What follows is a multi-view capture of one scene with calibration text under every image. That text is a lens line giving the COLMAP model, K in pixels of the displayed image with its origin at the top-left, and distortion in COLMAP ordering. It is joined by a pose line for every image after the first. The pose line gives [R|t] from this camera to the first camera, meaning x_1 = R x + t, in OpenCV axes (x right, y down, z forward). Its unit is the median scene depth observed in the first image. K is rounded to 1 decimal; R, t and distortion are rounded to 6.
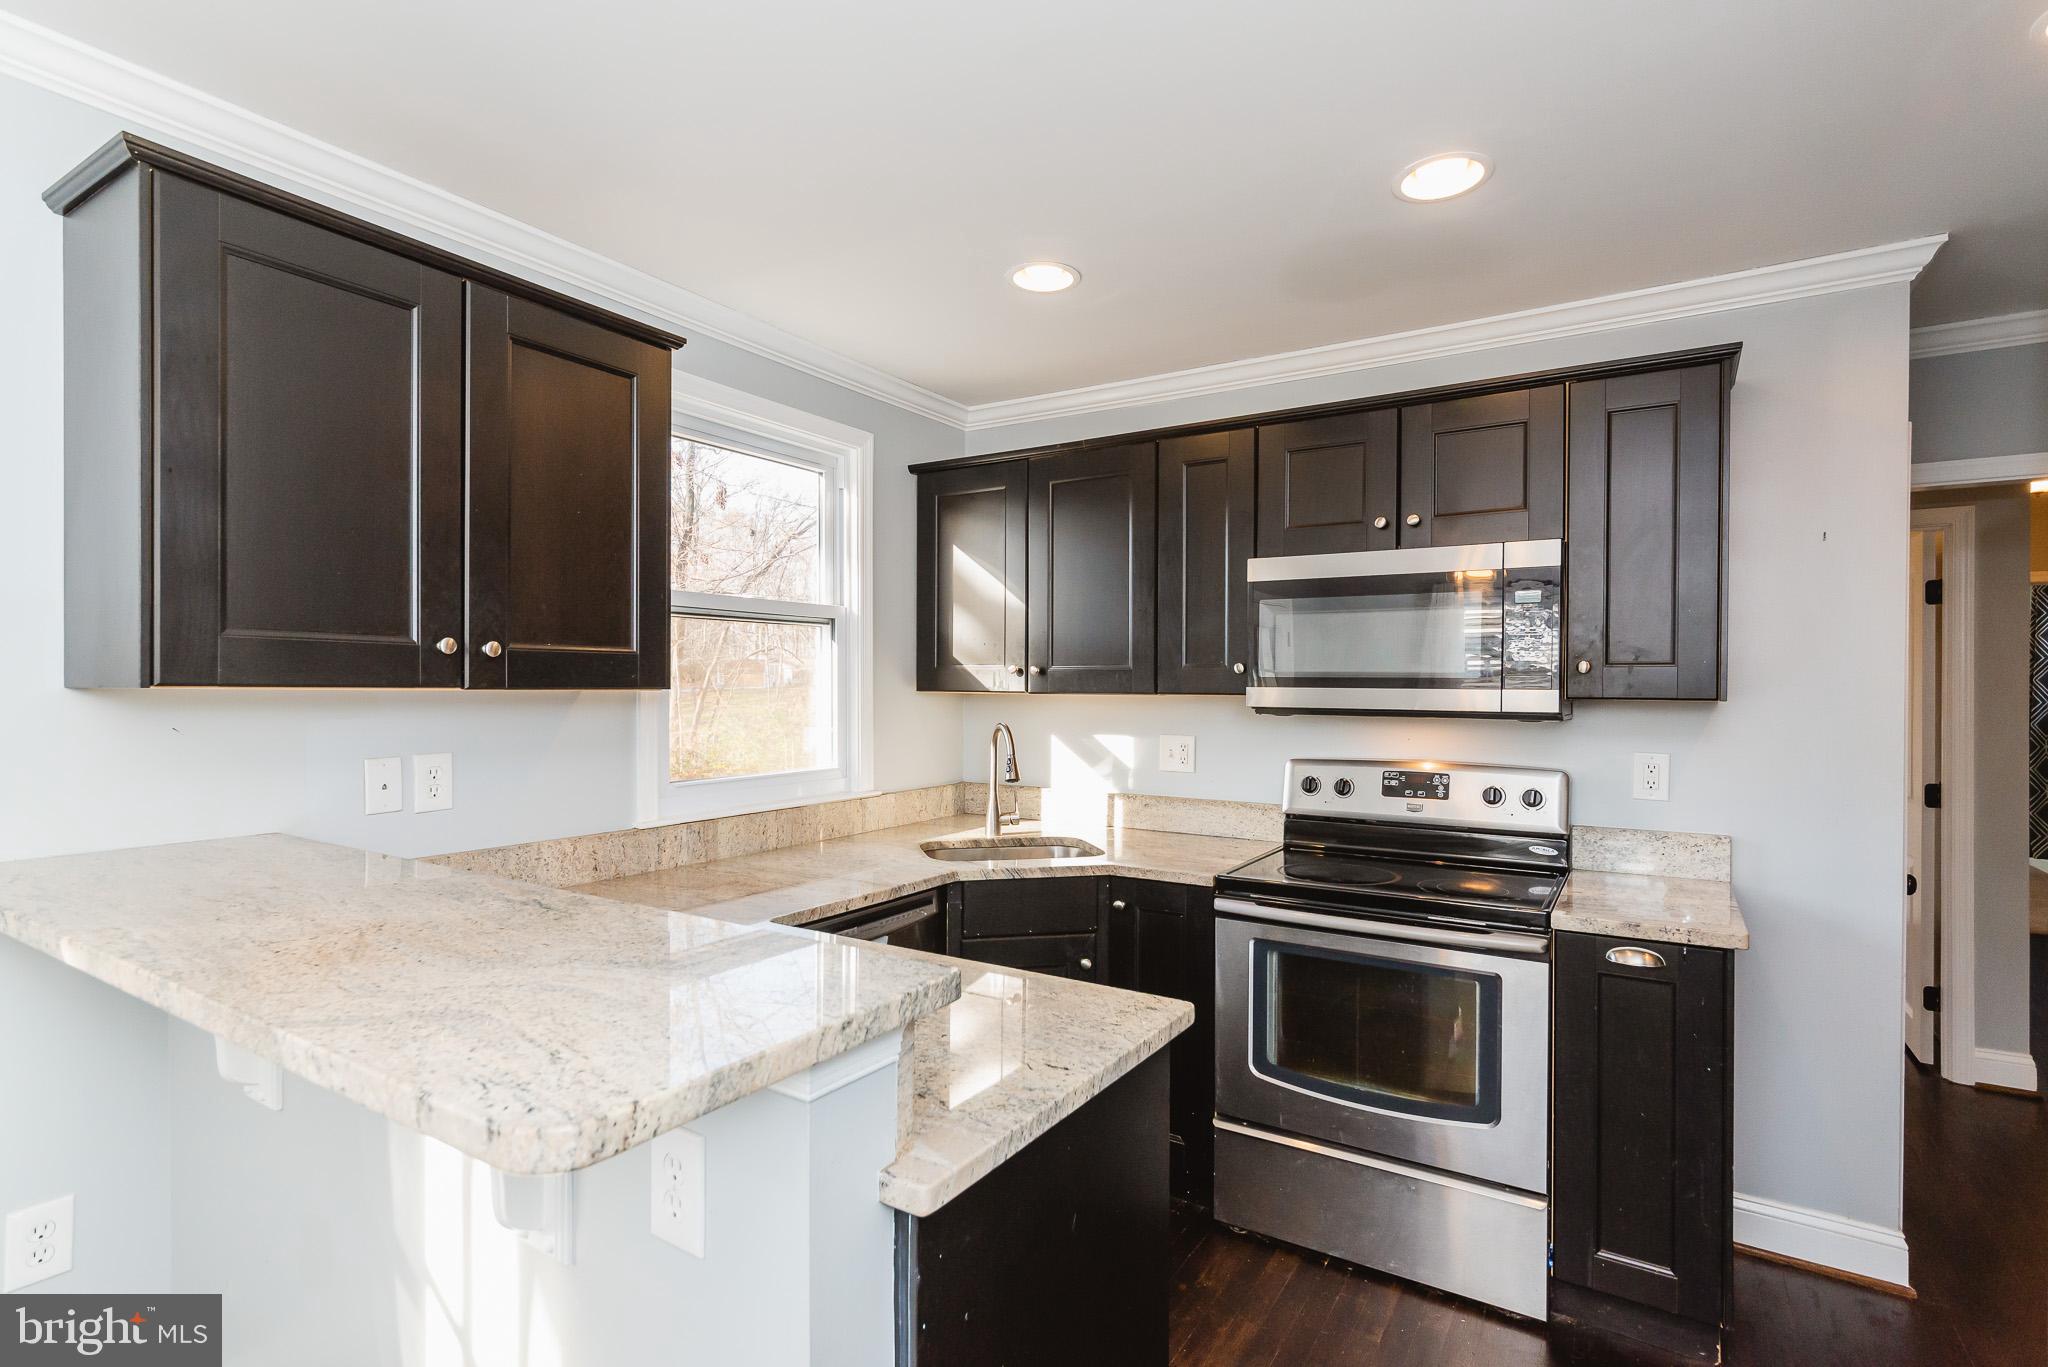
lens RADIAL K [[1000.2, 0, 982.8], [0, 1000.2, 692.2], [0, 0, 1]] dist [-0.001032, -0.001142]
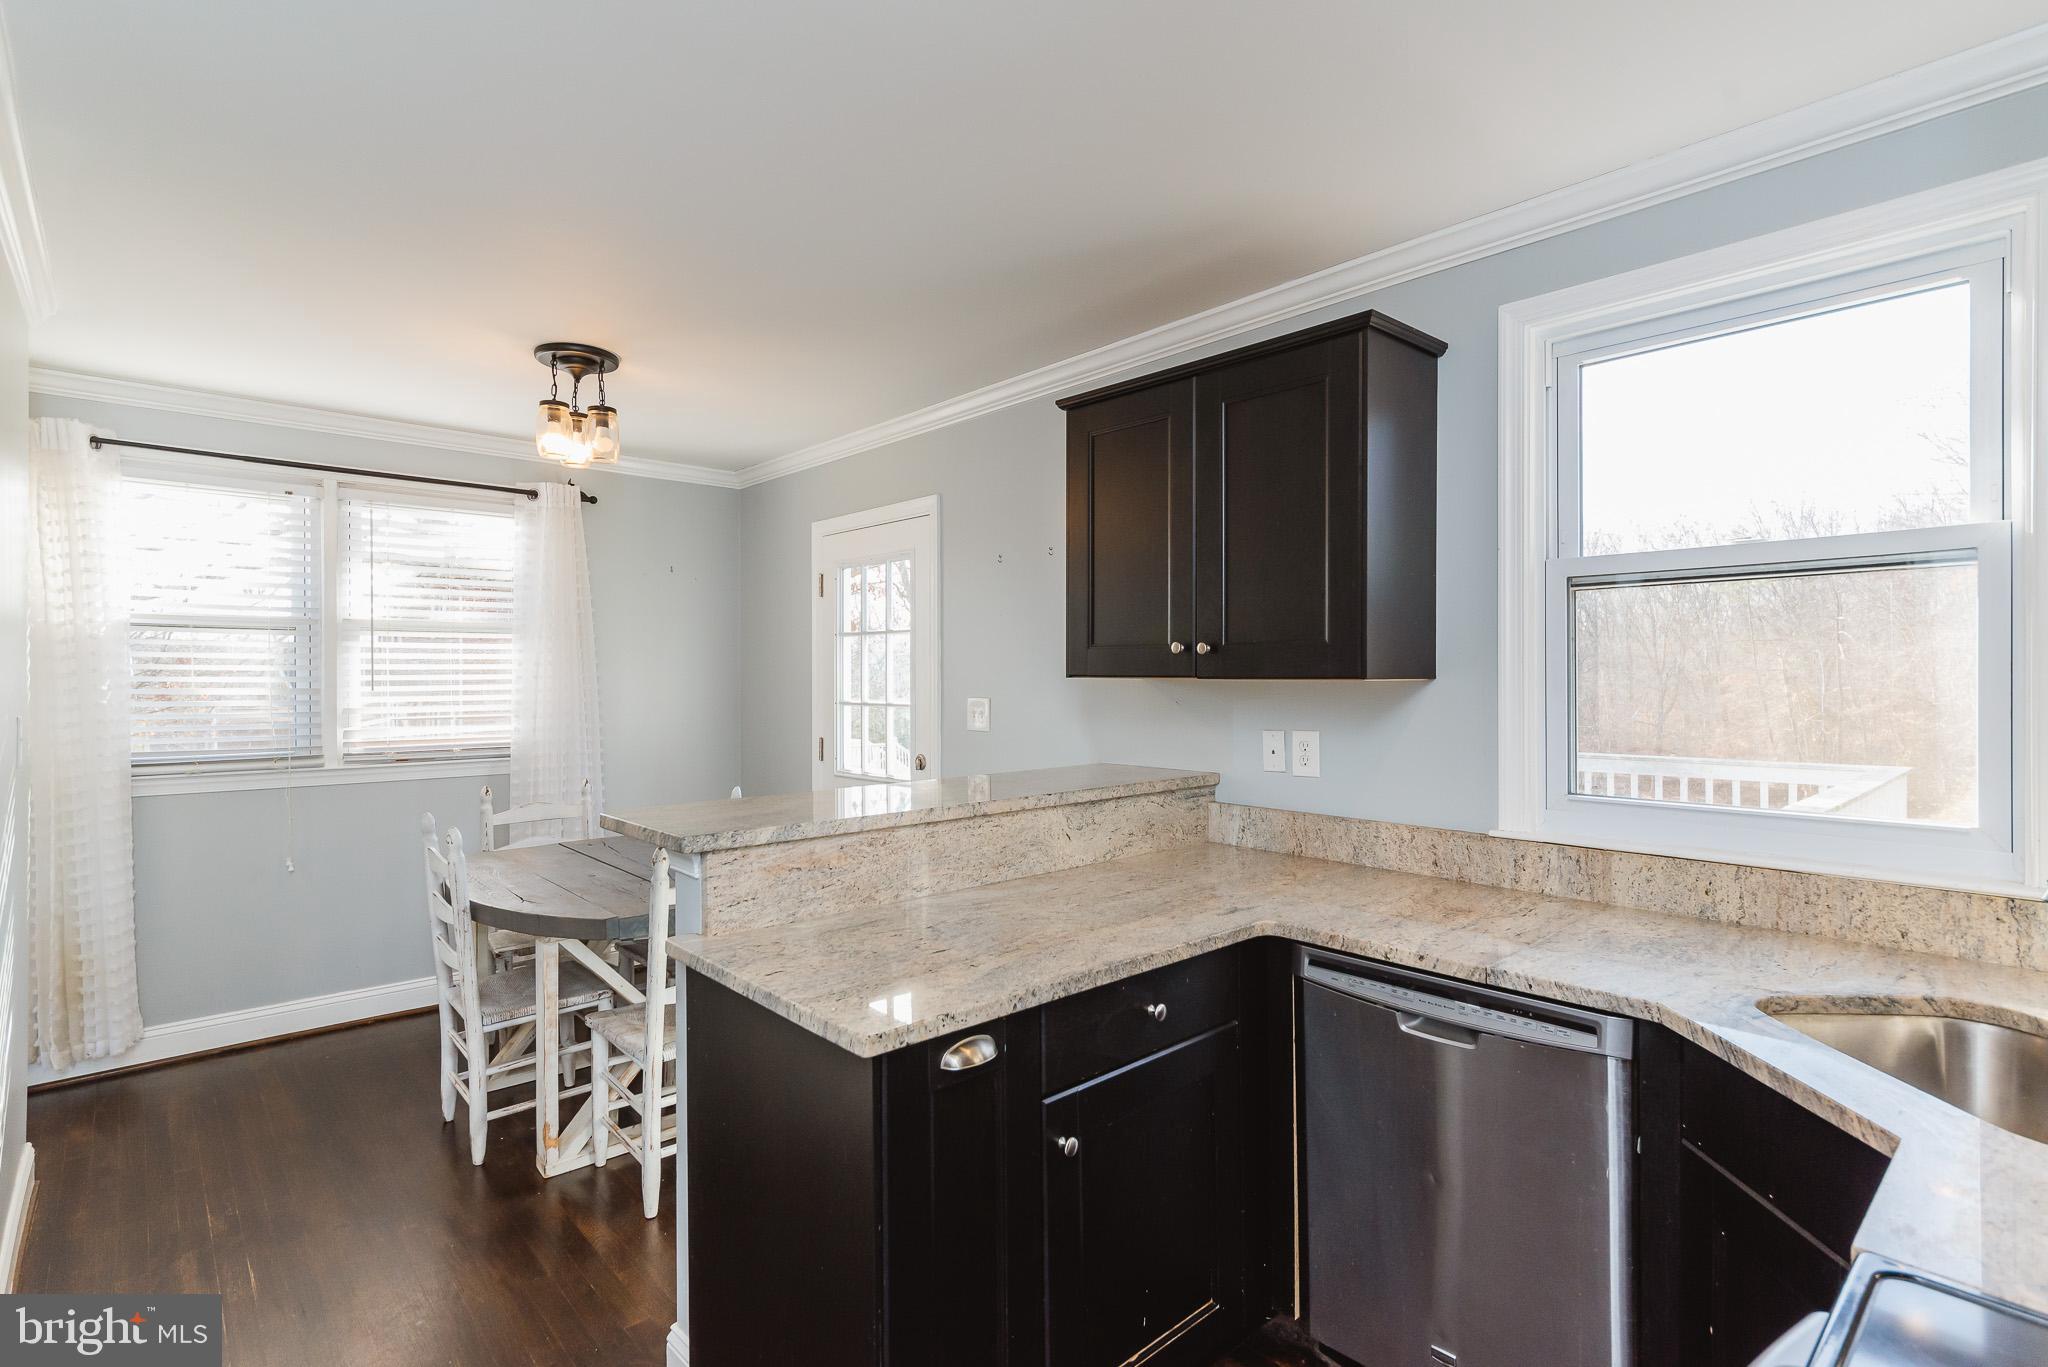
lens RADIAL K [[966.2, 0, 1018.2], [0, 966.2, 682.5], [0, 0, 1]] dist [-0.000476, 0.000784]
pose [[-0.236467, 0.004571, -0.971629, 0.603659], [-0.006530, 0.999959, 0.006293, -0.003033], [0.971617, 0.007833, -0.236428, 0.802614]]
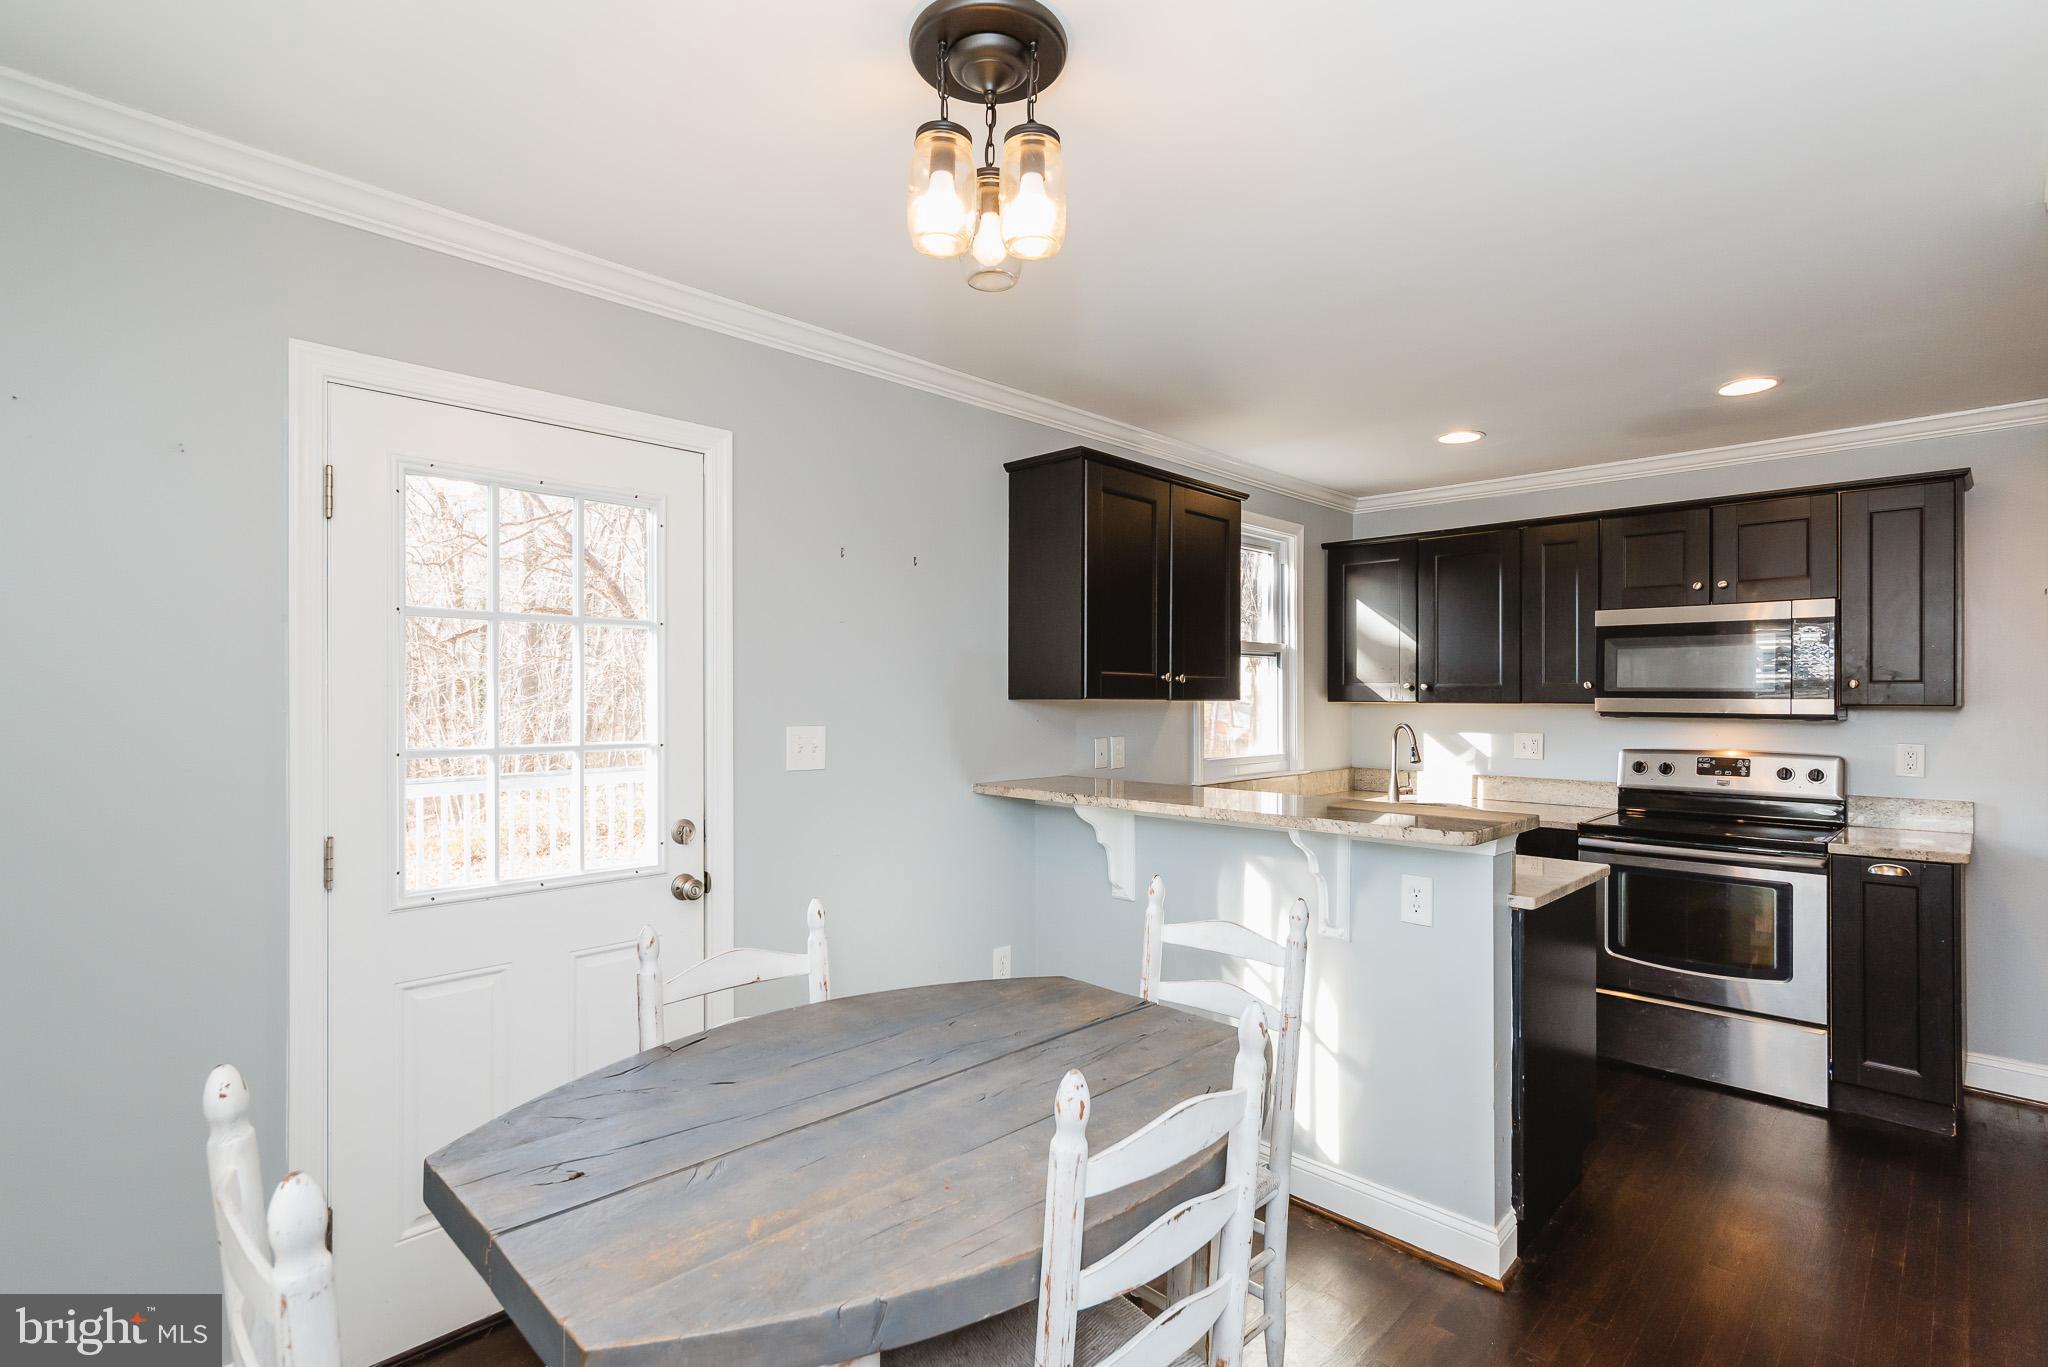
lens RADIAL K [[973.9, 0, 1027.5], [0, 973.9, 696.4], [0, 0, 1]] dist [0.000747, 0.000685]
pose [[0.982399, -0.002153, -0.186781, -0.303580], [0.000419, 0.999956, -0.009321, 0.005595], [0.186793, 0.009078, 0.982357, -0.592138]]
